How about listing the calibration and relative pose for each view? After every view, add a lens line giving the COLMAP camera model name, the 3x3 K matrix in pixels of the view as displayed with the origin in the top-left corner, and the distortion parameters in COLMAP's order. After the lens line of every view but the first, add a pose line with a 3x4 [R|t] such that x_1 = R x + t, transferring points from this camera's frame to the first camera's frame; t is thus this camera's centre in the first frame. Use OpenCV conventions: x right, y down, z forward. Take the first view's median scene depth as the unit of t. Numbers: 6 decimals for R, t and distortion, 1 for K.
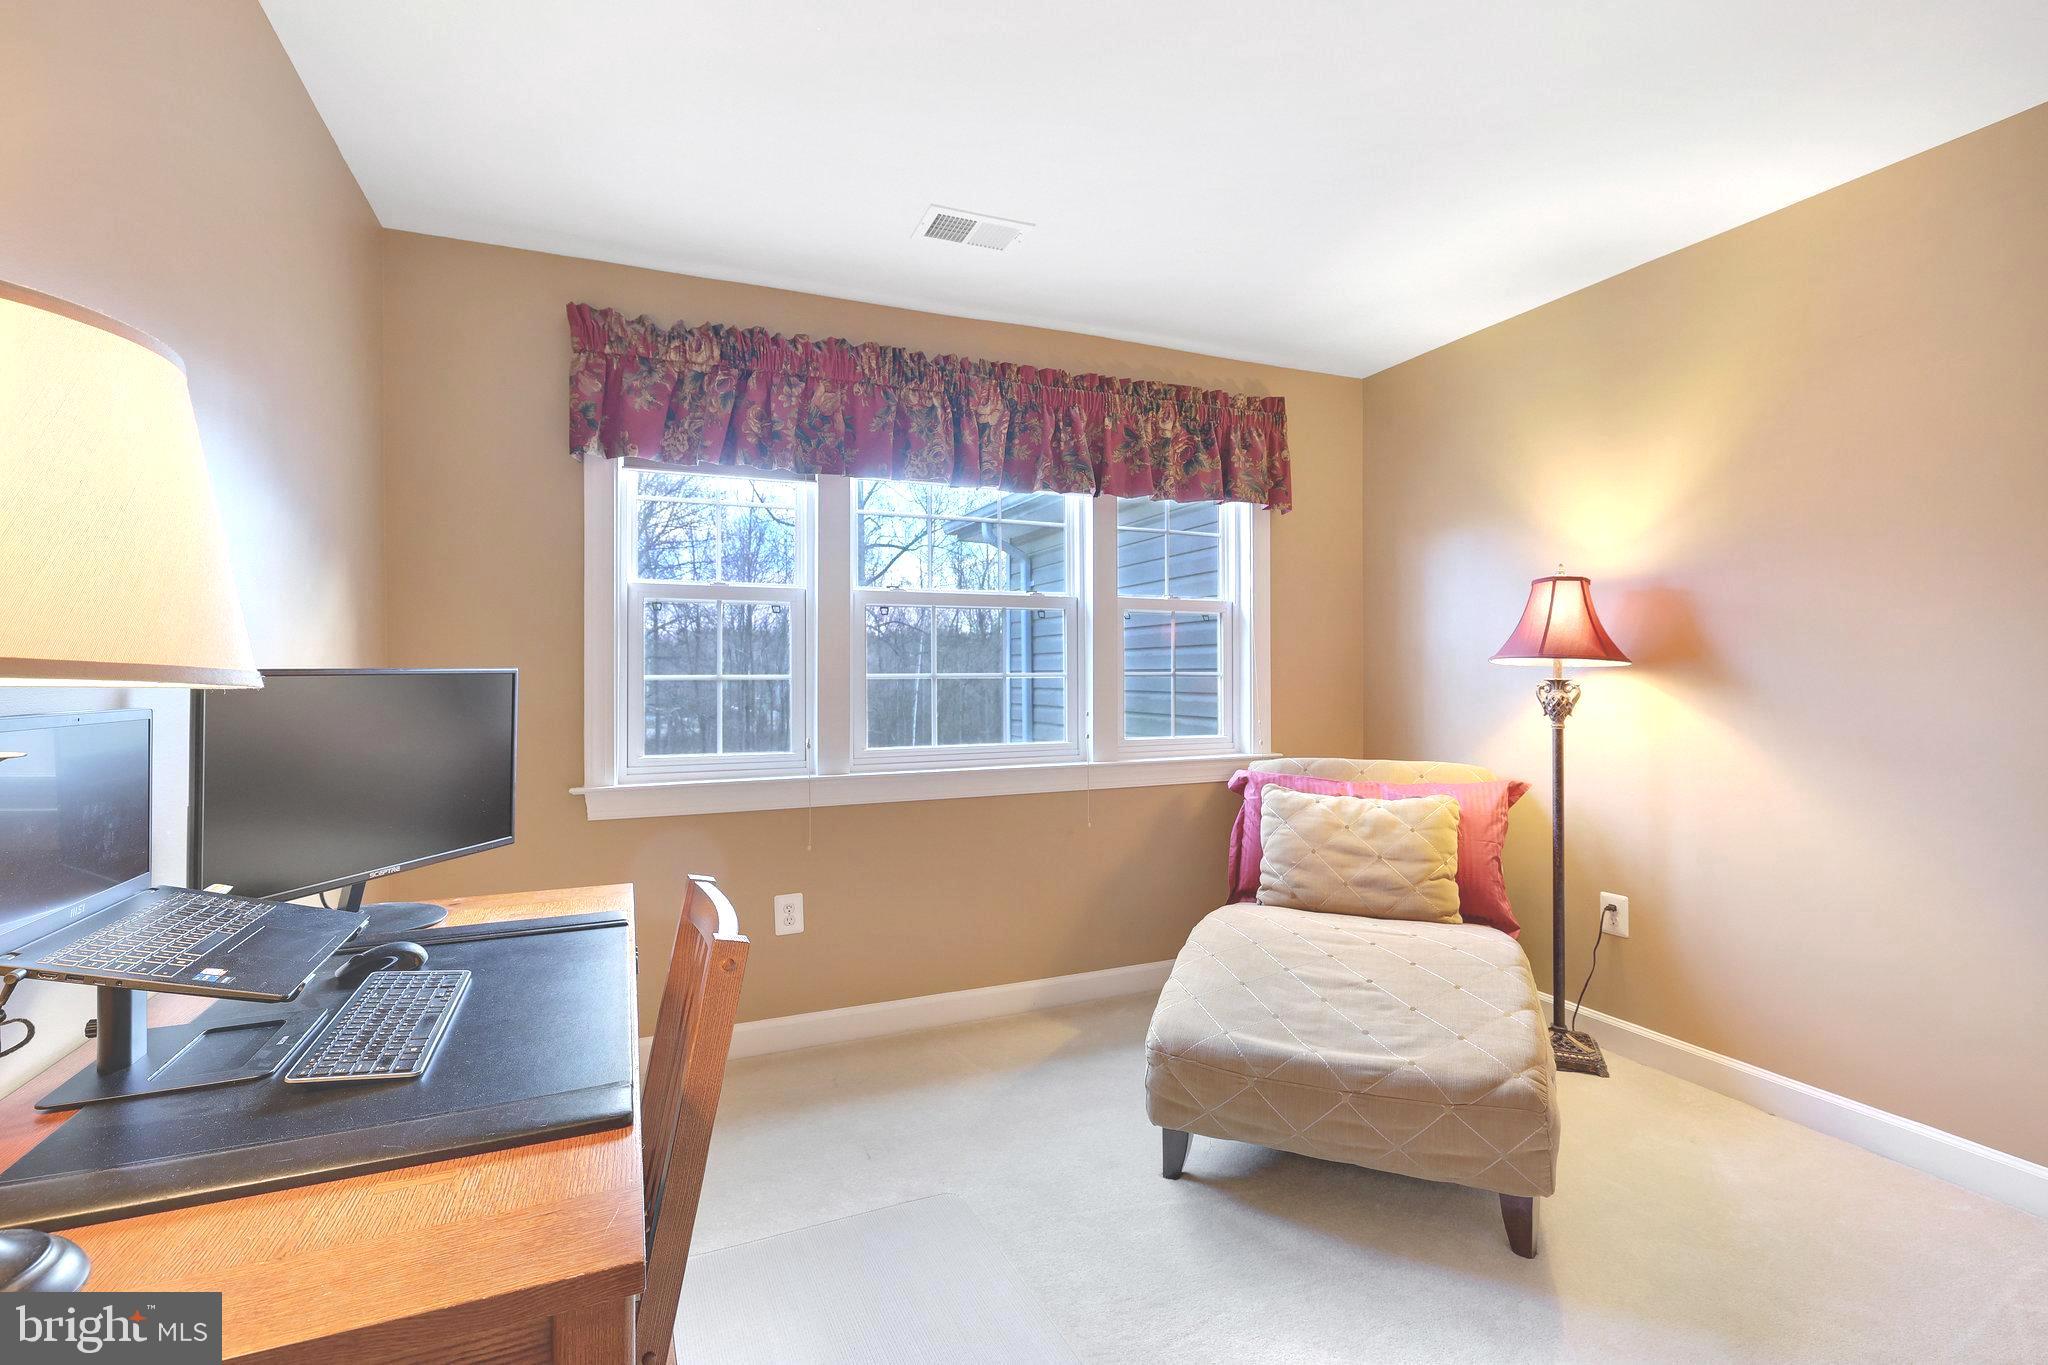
lens RADIAL K [[972.9, 0, 1023.8], [0, 972.9, 682.4], [0, 0, 1]] dist [0.026512, 0.000644]
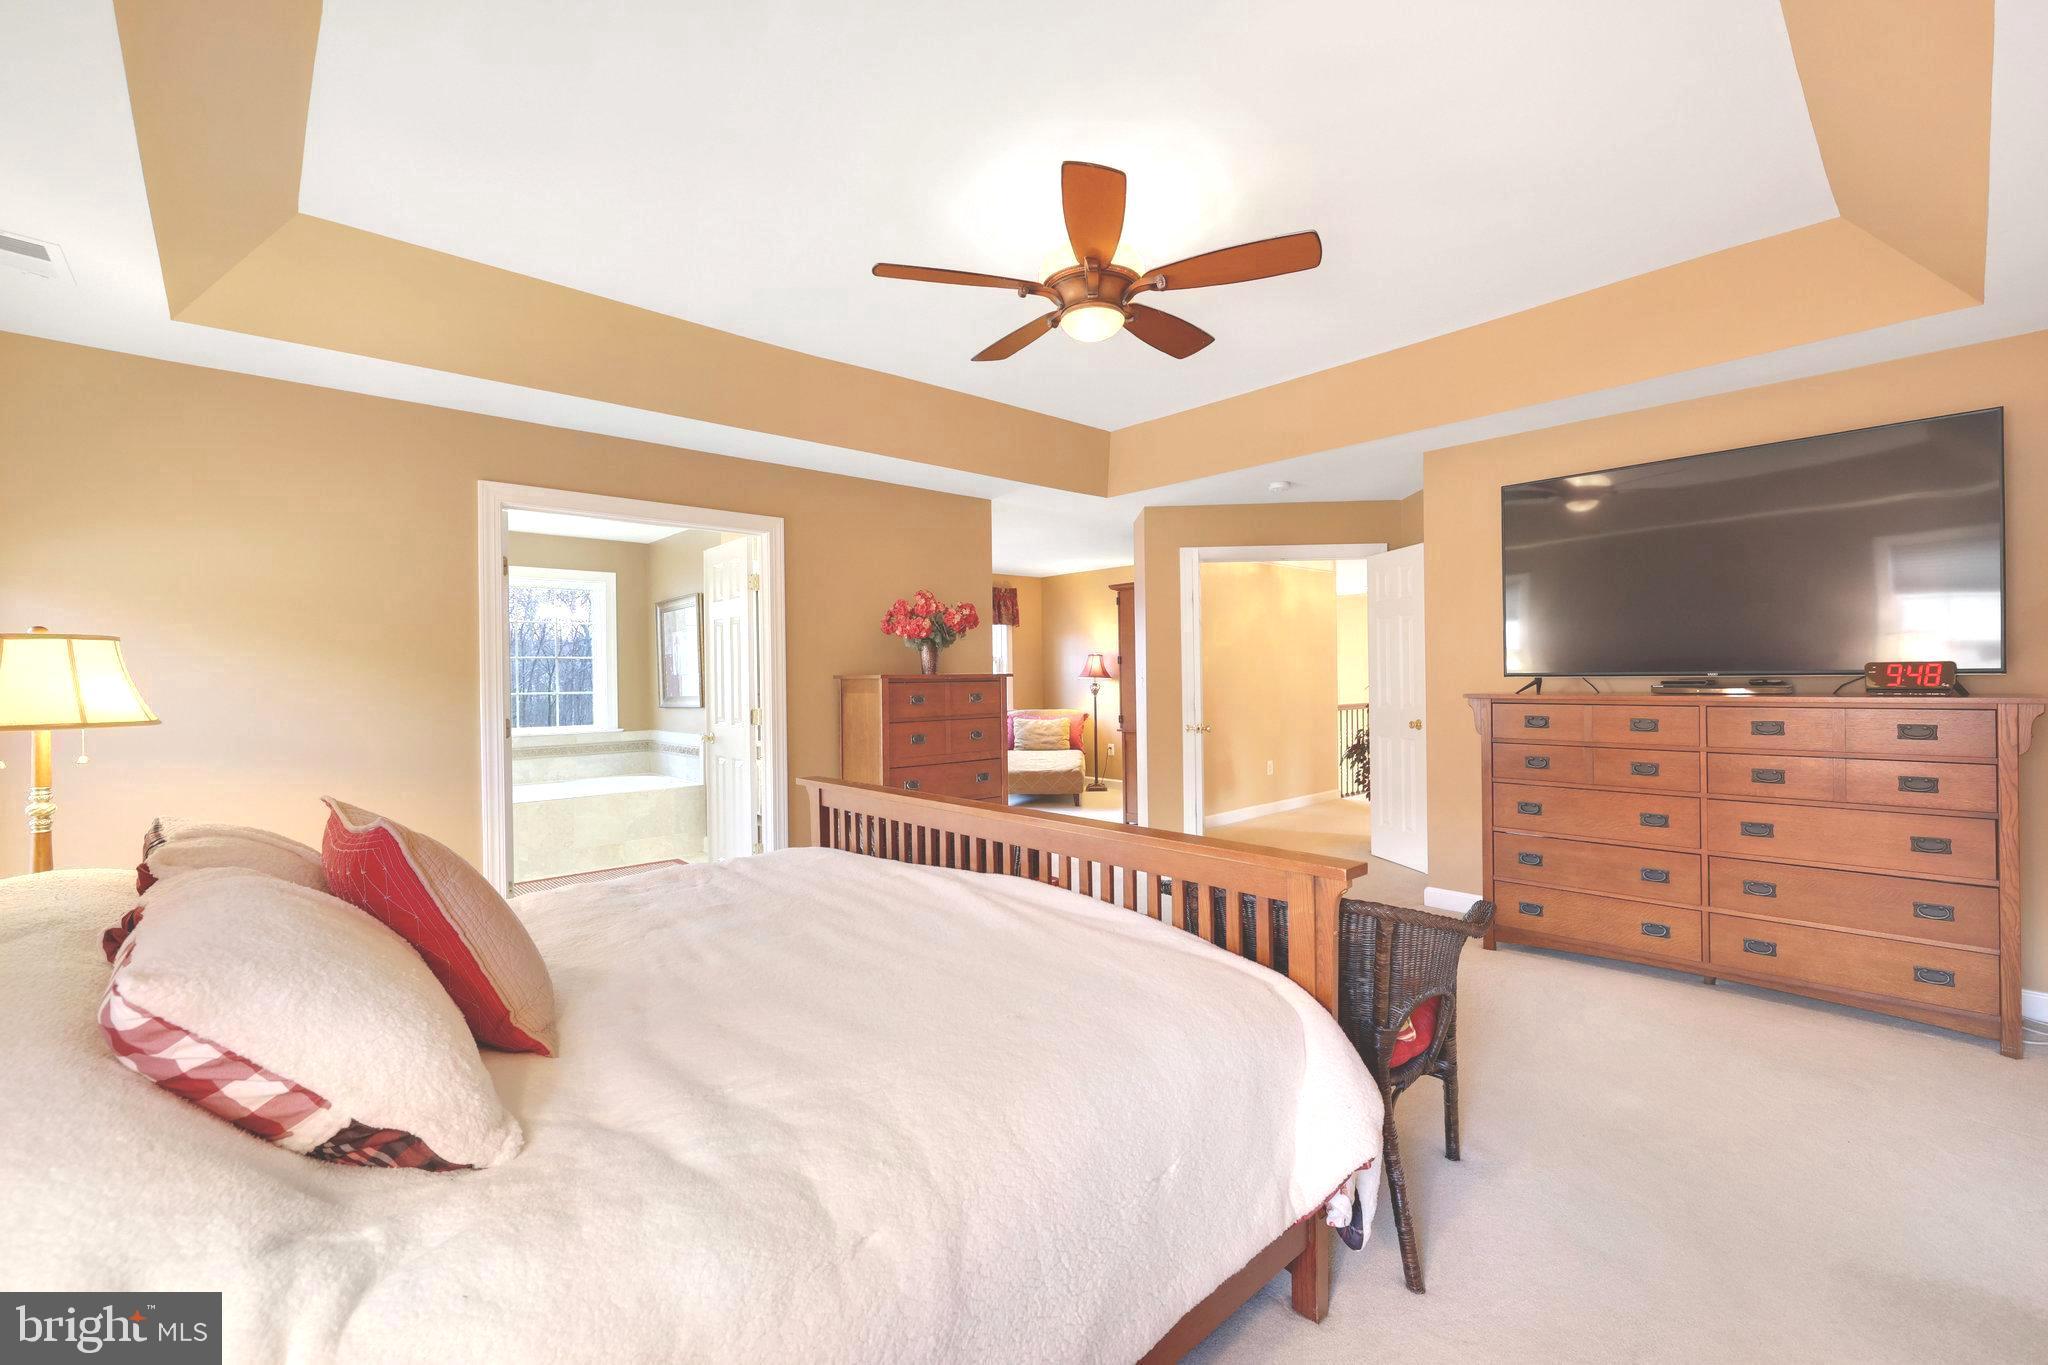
lens RADIAL K [[829.9, 0, 1023.6], [0, 829.9, 682.6], [0, 0, 1]] dist [-0.000125, -0.000003]
pose [[0.949280, -0.011257, 0.314230, -0.607510], [0.011297, 0.999935, 0.001694, -0.012810], [-0.314229, 0.001942, 0.949345, -1.673314]]
